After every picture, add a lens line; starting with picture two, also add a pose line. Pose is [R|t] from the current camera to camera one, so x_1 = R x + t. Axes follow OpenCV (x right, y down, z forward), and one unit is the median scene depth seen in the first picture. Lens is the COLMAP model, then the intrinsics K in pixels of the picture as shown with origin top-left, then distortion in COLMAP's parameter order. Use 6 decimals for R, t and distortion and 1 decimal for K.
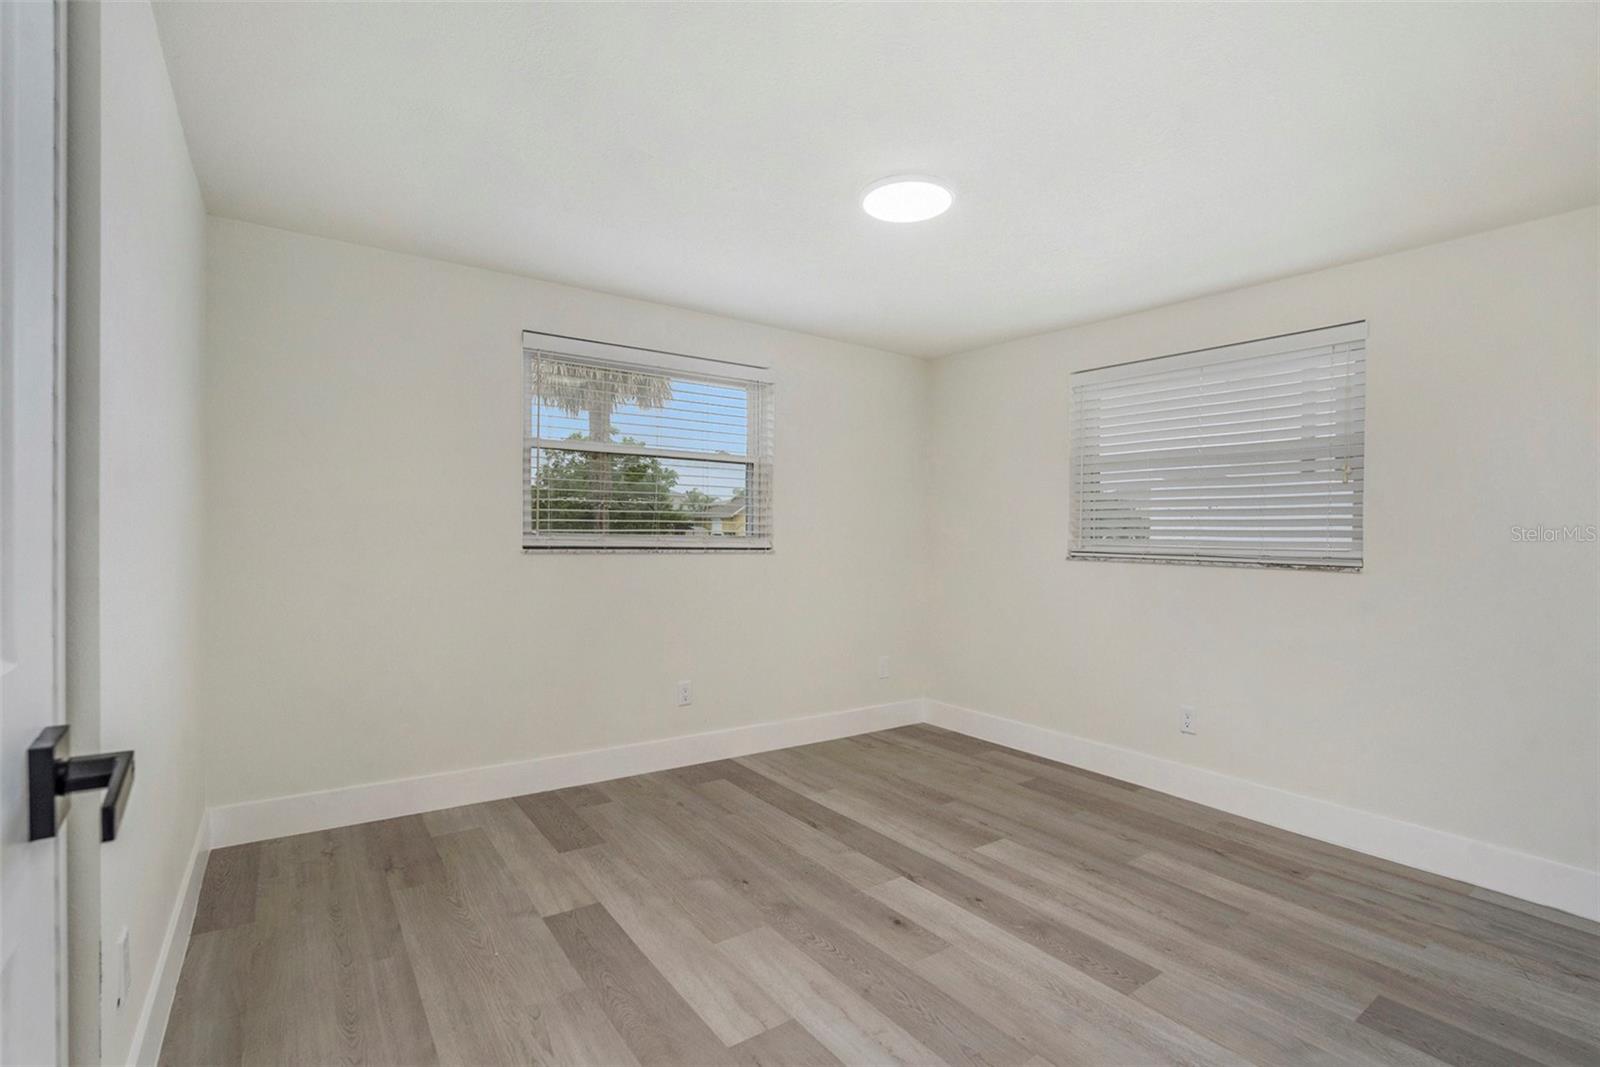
lens RADIAL K [[729.5, 0, 795.8], [0, 729.5, 542.0], [0, 0, 1]] dist [-0.006519, 0.000776]
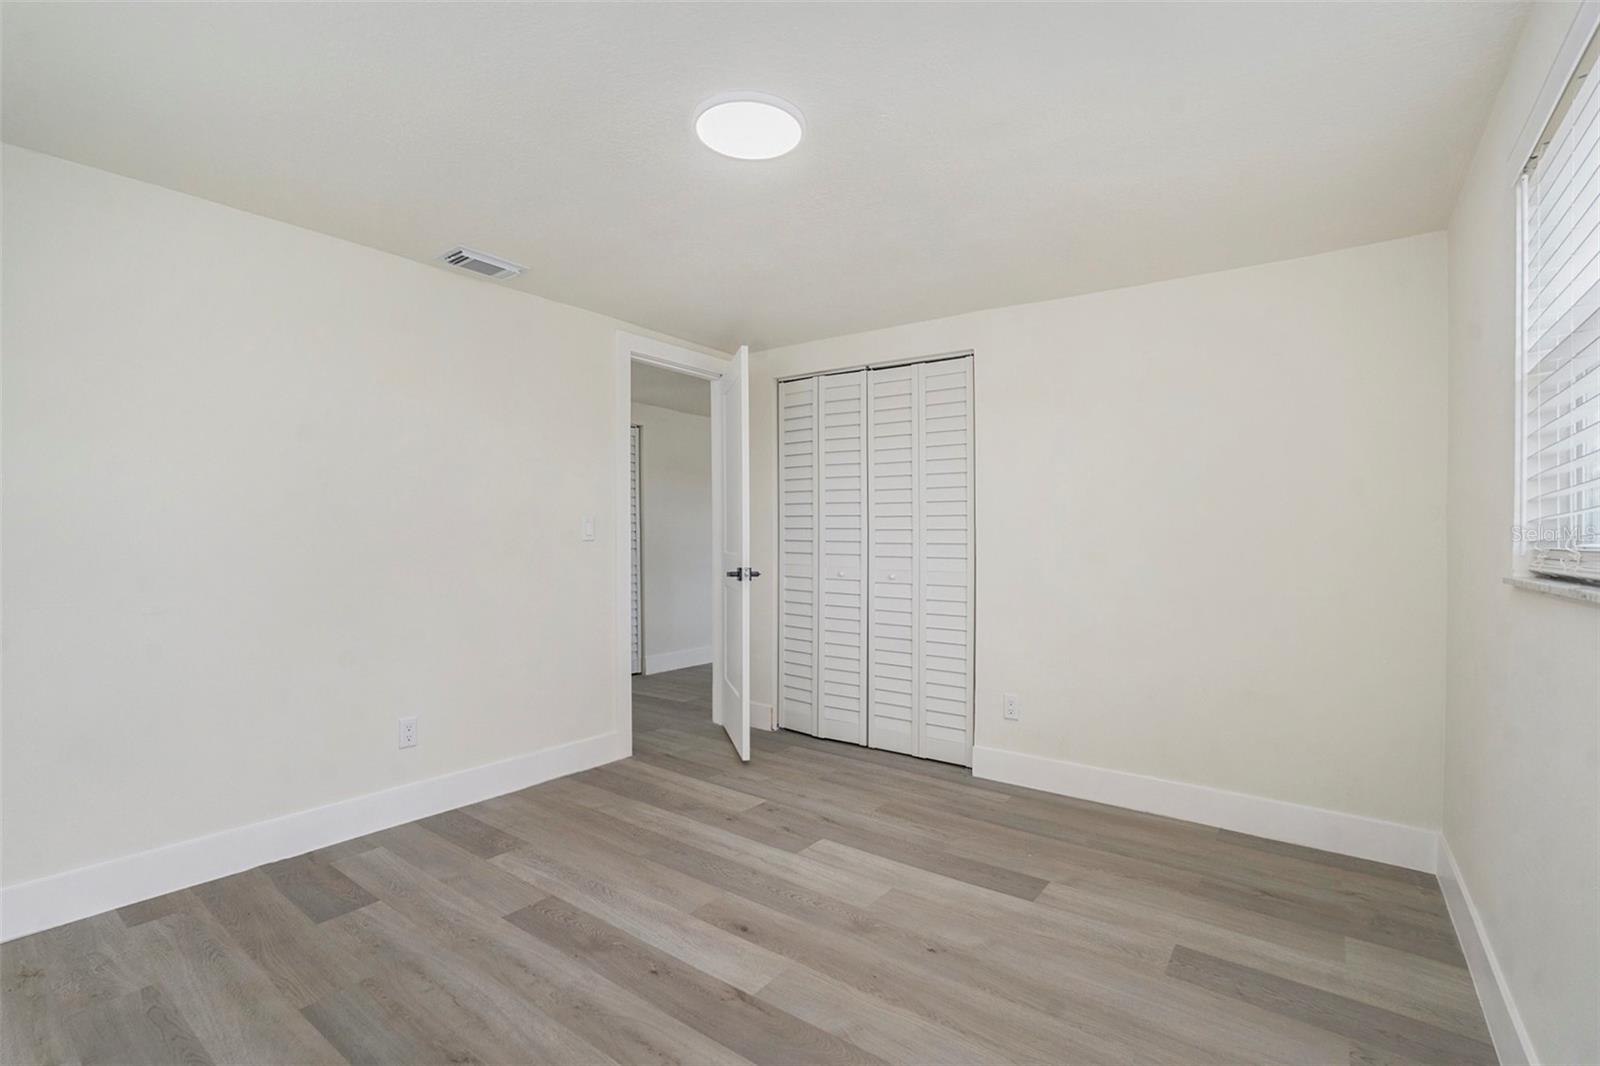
lens RADIAL K [[729.5, 0, 795.8], [0, 729.5, 541.5], [0, 0, 1]] dist [-0.006519, 0.000776]
pose [[-0.945622, -0.029422, -0.323934, 0.398338], [-0.032255, 0.999474, 0.003380, -0.000683], [0.323664, 0.013644, -0.946074, 1.904940]]
